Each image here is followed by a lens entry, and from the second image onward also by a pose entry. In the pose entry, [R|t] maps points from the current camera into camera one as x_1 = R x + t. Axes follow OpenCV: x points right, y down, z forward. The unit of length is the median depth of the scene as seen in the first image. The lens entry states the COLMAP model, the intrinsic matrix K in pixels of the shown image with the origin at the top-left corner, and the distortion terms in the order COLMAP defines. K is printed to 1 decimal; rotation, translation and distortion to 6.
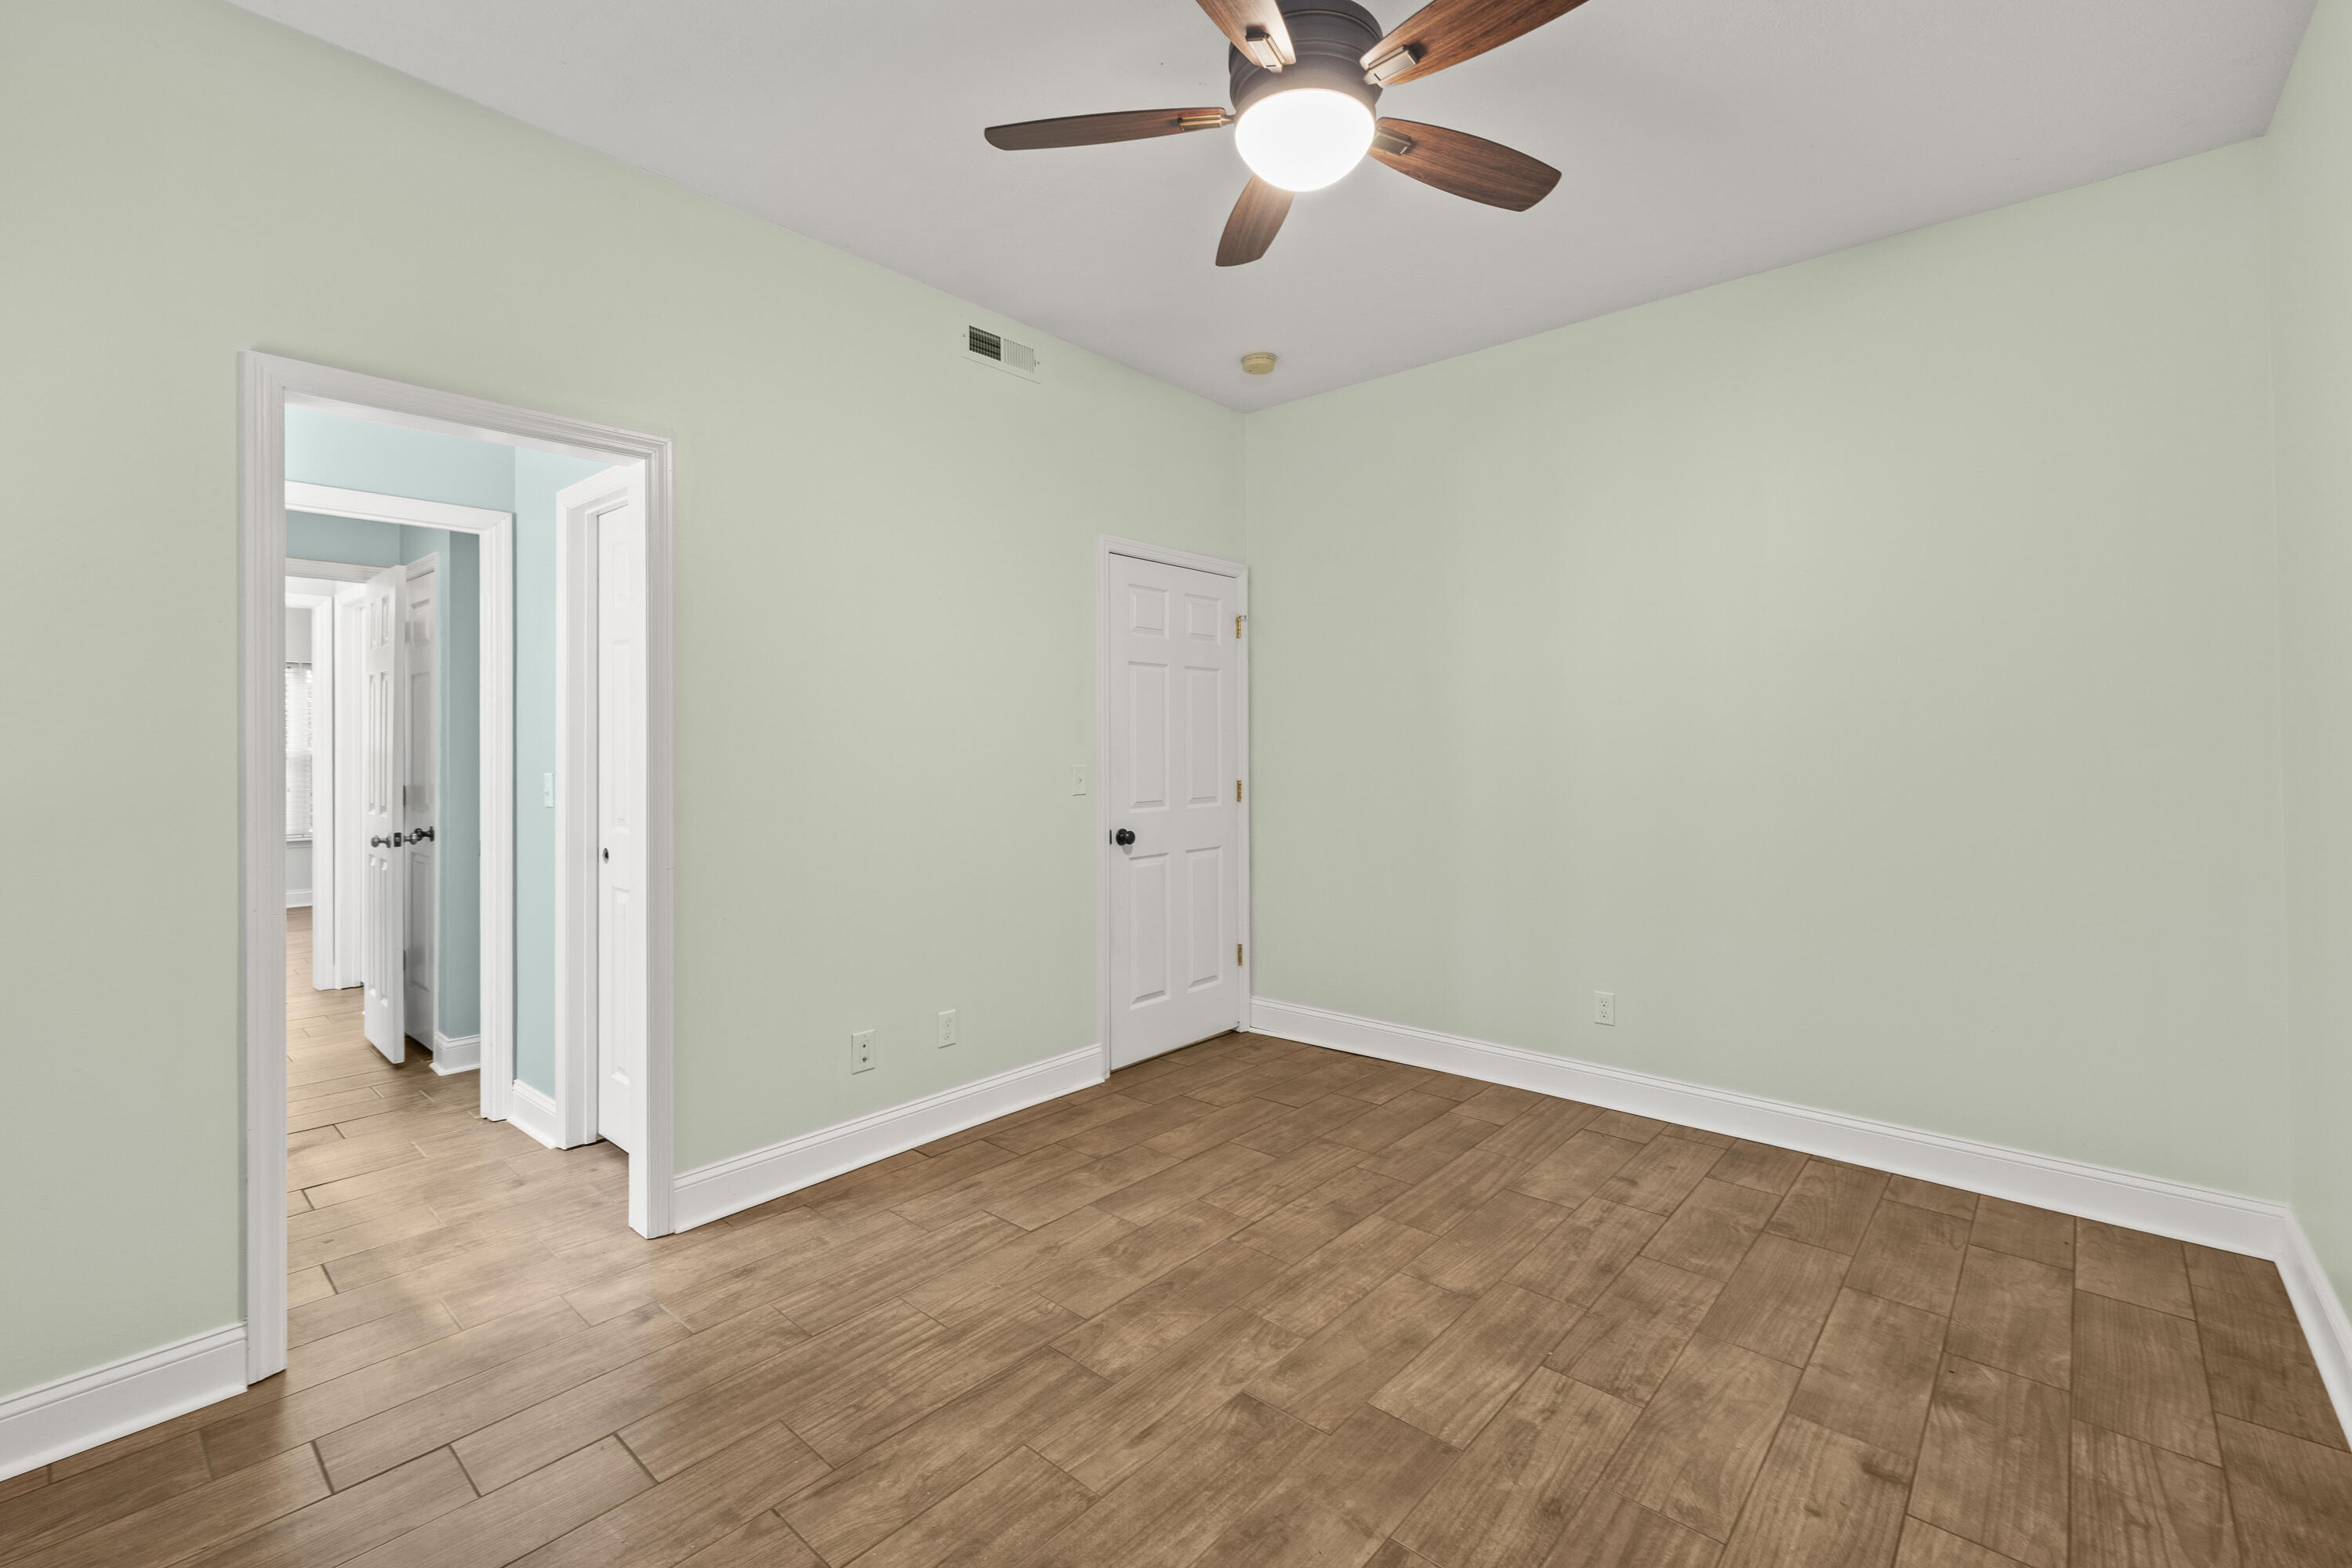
lens RADIAL K [[1017.3, 0, 1174.1], [0, 1017.3, 749.5], [0, 0, 1]] dist [-0.001141, 0.000203]
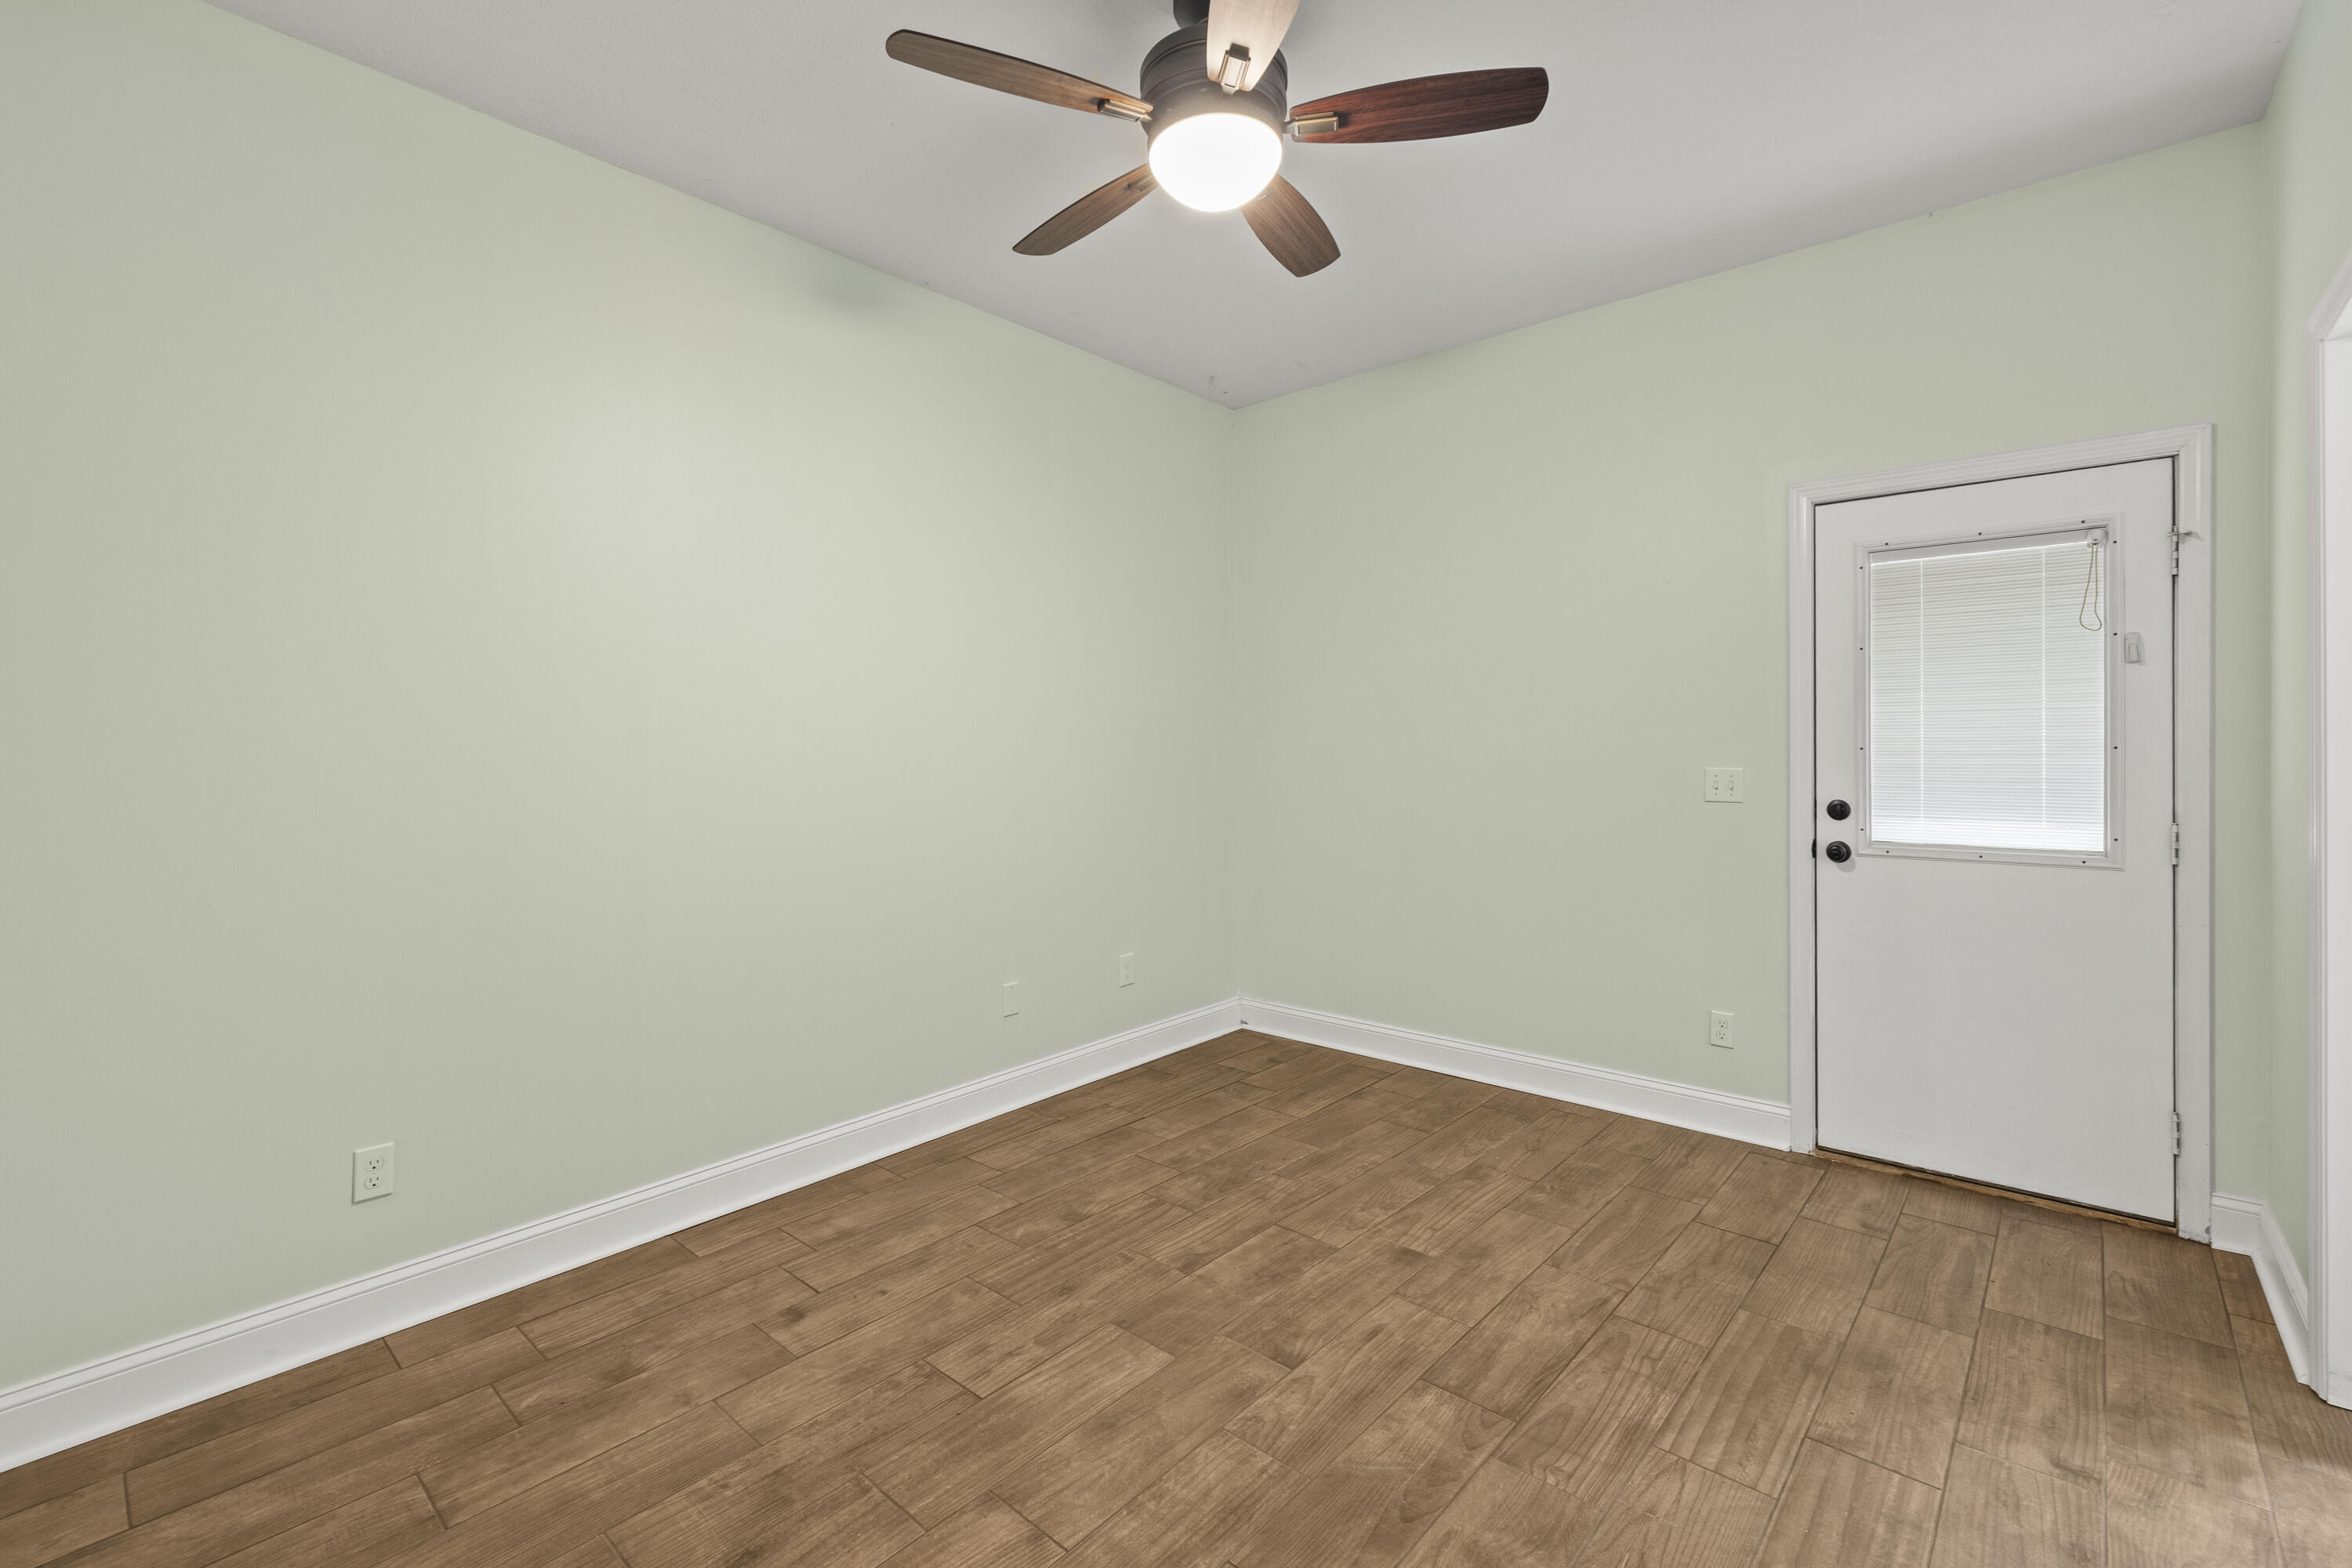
lens RADIAL K [[1017.3, 0, 1174.1], [0, 1017.3, 749.5], [0, 0, 1]] dist [-0.001141, 0.000203]
pose [[-0.999857, 0.015437, 0.006860, 0.170318], [0.015510, 0.999822, 0.010772, -0.013541], [-0.006693, 0.010877, -0.999918, 2.030651]]
